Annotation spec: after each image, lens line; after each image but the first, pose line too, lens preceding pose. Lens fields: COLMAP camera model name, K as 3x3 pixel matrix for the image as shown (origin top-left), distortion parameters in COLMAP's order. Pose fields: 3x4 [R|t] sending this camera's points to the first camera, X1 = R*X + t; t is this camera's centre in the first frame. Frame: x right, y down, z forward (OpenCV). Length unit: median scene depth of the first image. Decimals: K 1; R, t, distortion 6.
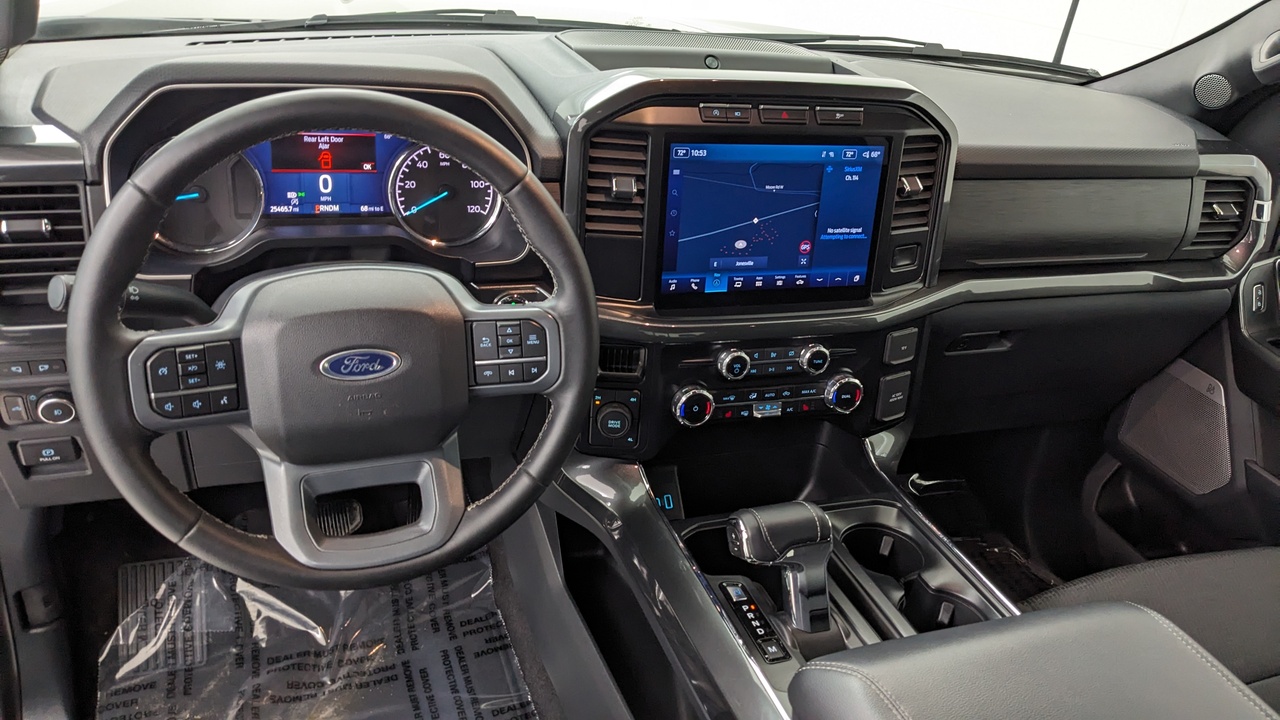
lens RADIAL K [[1098.7, 0, 641.1], [0, 1098.7, 339.8], [0, 0, 1]] dist [0.037394, -0.001993]
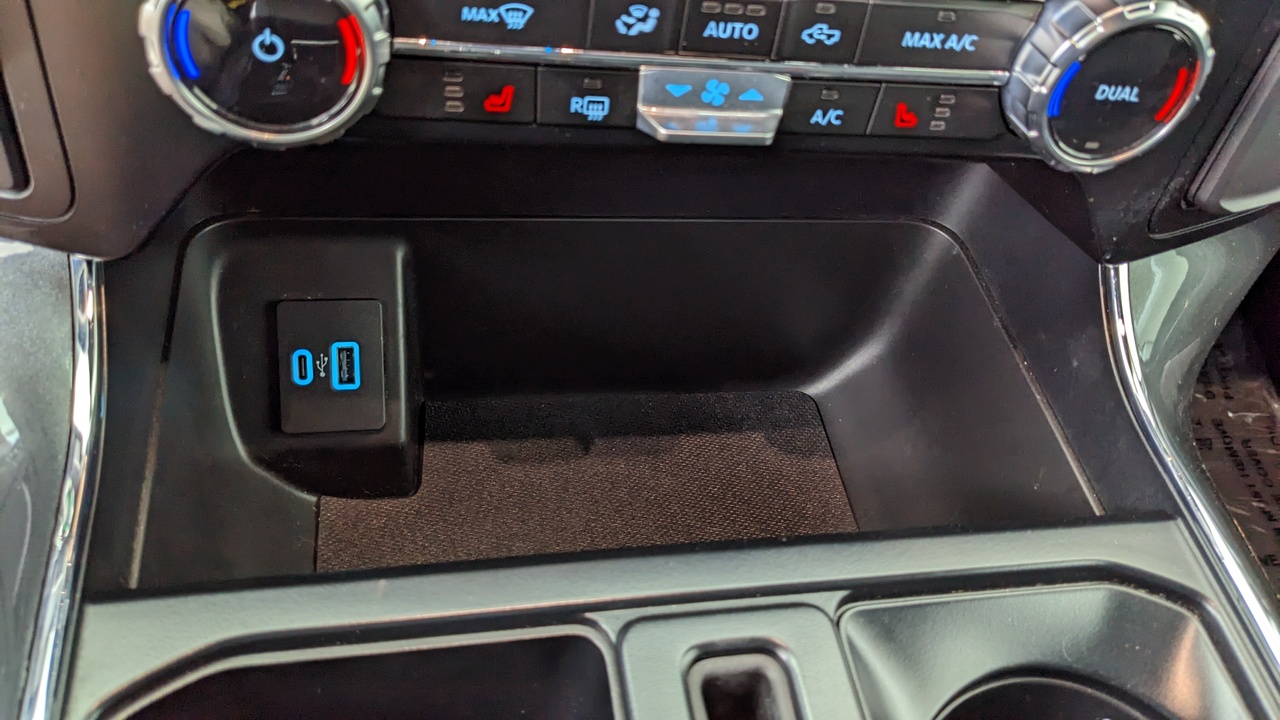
lens RADIAL K [[1046.0, 0, 635.7], [0, 1046.0, 377.8], [0, 0, 1]] dist [0.062435, -0.151725]
pose [[0.981488, 0.177372, -0.072258, 0.123436], [-0.134503, 0.906921, 0.399253, 0.033835], [0.136349, -0.382143, 0.913989, 0.797915]]
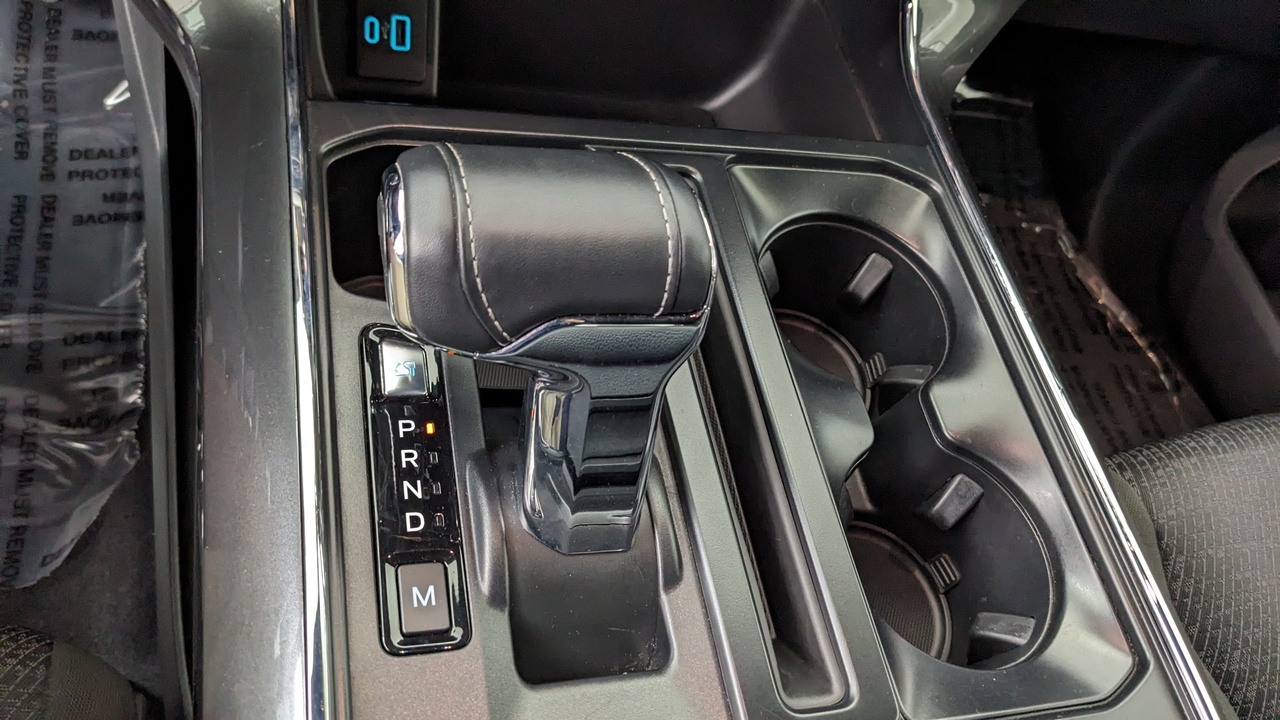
lens RADIAL K [[1046.0, 0, 635.7], [0, 1046.0, 377.8], [0, 0, 1]] dist [0.062435, -0.151725]
pose [[0.970480, 0.231048, 0.069174, 0.117660], [-0.236117, 0.851719, 0.467787, 0.054926], [0.049164, -0.470311, 0.881130, 0.625617]]
